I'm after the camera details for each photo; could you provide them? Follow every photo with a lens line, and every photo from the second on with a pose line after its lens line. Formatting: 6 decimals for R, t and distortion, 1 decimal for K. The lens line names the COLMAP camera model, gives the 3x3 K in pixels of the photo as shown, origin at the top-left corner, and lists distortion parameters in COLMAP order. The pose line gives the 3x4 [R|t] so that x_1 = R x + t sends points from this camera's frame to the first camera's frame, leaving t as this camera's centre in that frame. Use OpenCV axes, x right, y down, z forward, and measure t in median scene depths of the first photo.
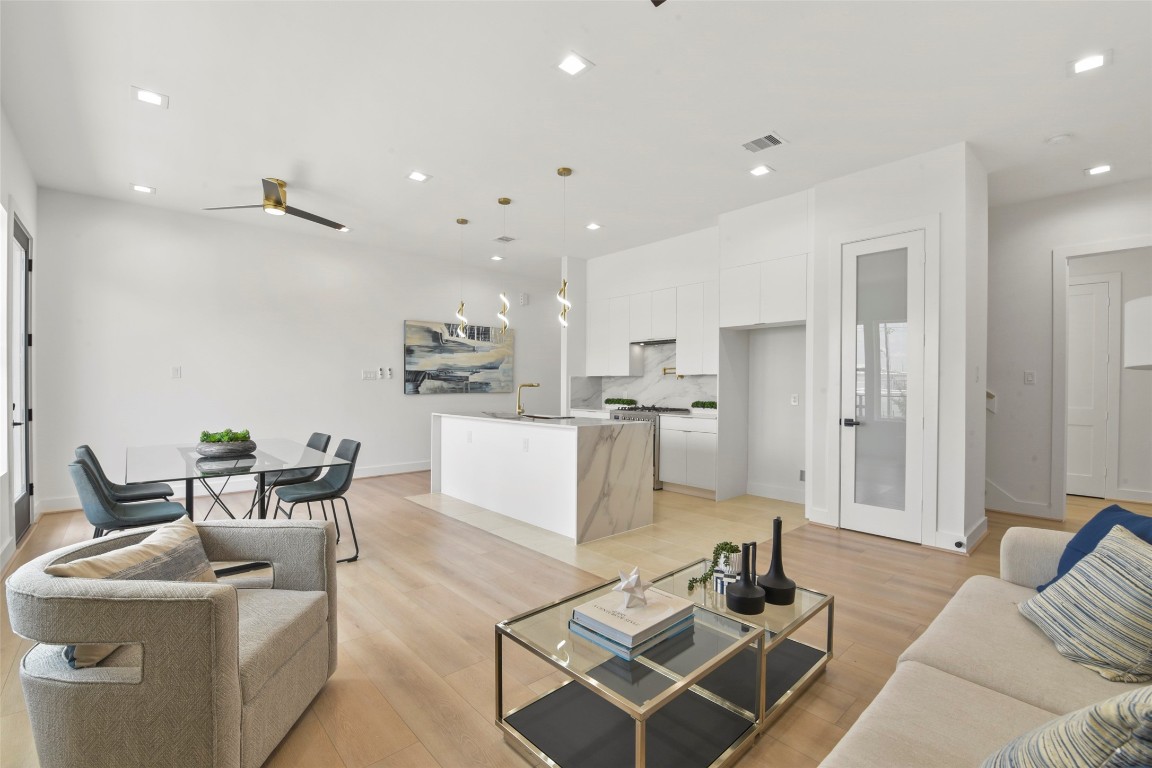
lens RADIAL K [[507.7, 0, 598.8], [0, 507.7, 410.6], [0, 0, 1]] dist [-0.005511, -0.002087]
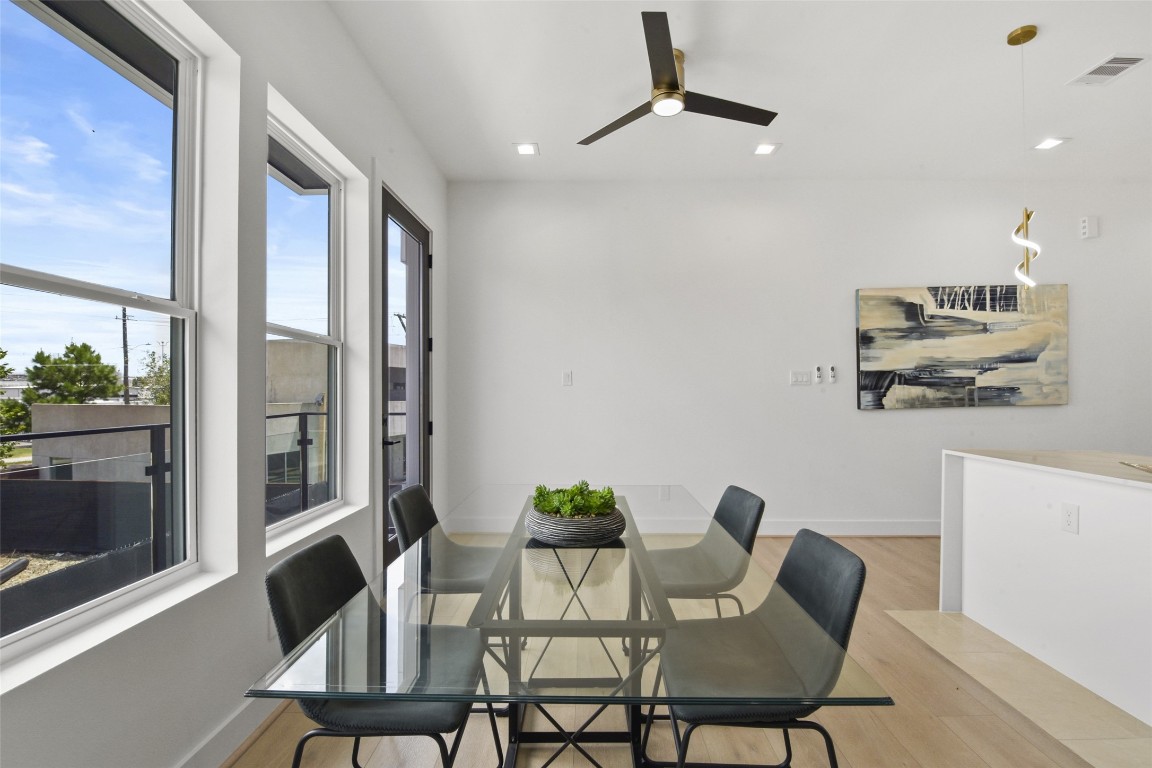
lens RADIAL K [[507.7, 0, 580.2], [0, 507.7, 379.8], [0, 0, 1]] dist [-0.005511, -0.002087]
pose [[0.712331, -0.031131, -0.701153, -0.184688], [-0.022951, 0.997448, -0.067603, -0.017842], [0.701468, 0.064248, 0.709799, 0.316755]]
